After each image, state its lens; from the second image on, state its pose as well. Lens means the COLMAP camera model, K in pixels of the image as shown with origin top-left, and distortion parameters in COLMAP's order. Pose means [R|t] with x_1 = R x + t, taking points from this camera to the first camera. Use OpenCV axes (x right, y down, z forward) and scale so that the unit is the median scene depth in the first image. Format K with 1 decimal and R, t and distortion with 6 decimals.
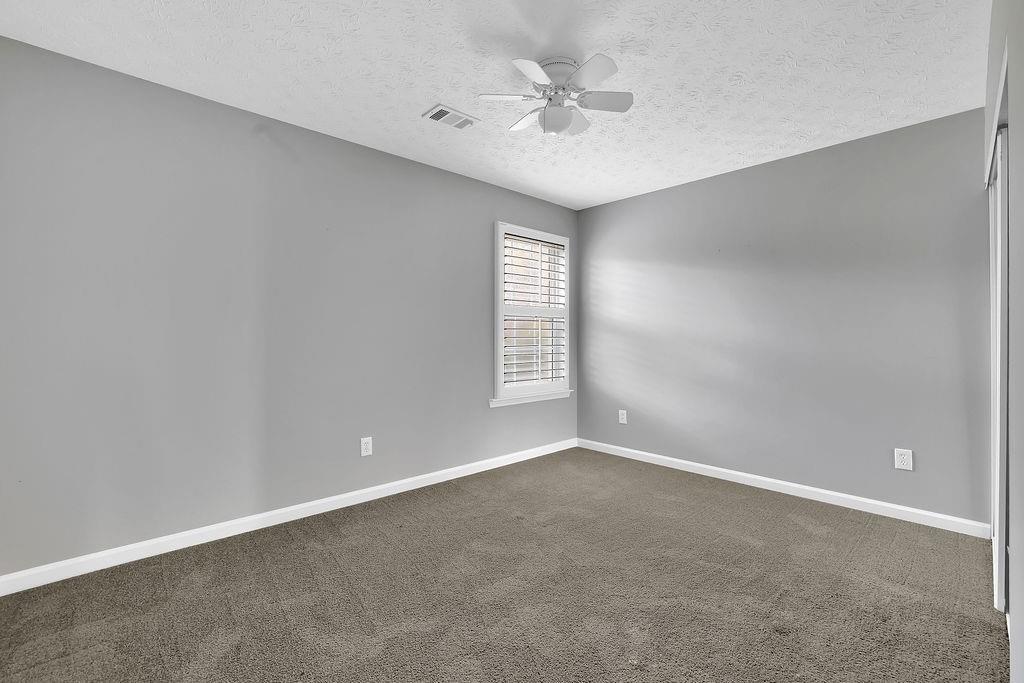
lens RADIAL K [[442.1, 0, 520.8], [0, 442.1, 342.3], [0, 0, 1]] dist [-0.073317, 0.019168]
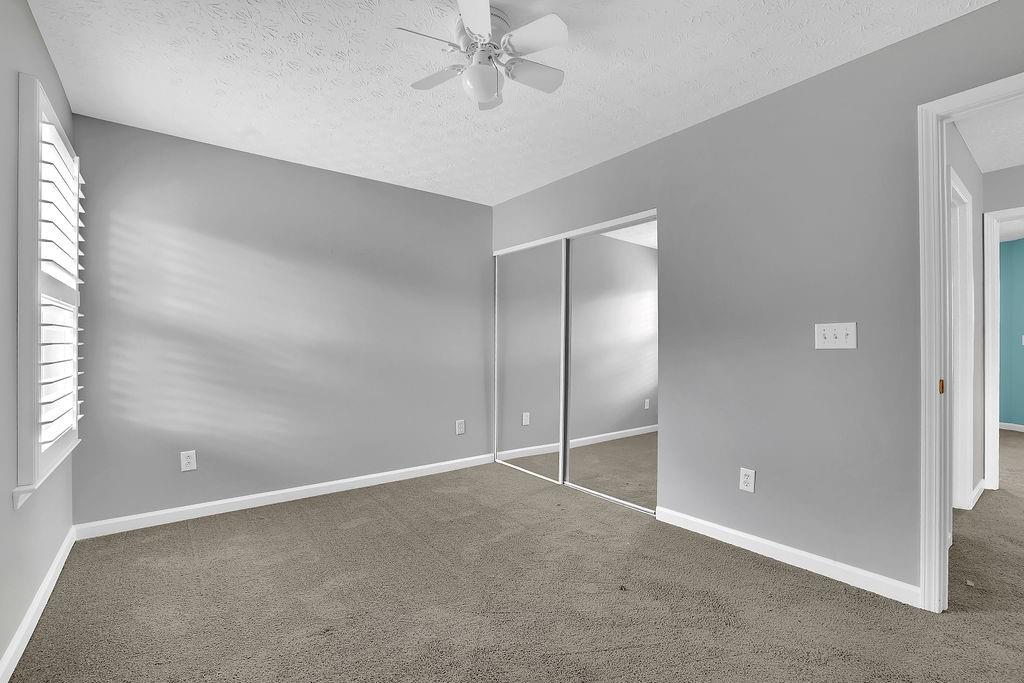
lens RADIAL K [[442.1, 0, 520.8], [0, 442.1, 342.3], [0, 0, 1]] dist [-0.073317, 0.019168]
pose [[0.067512, 0.003005, 0.997714, -0.388197], [0.013593, 0.999900, -0.003932, -0.003351], [-0.997626, 0.013828, 0.067464, 0.446549]]
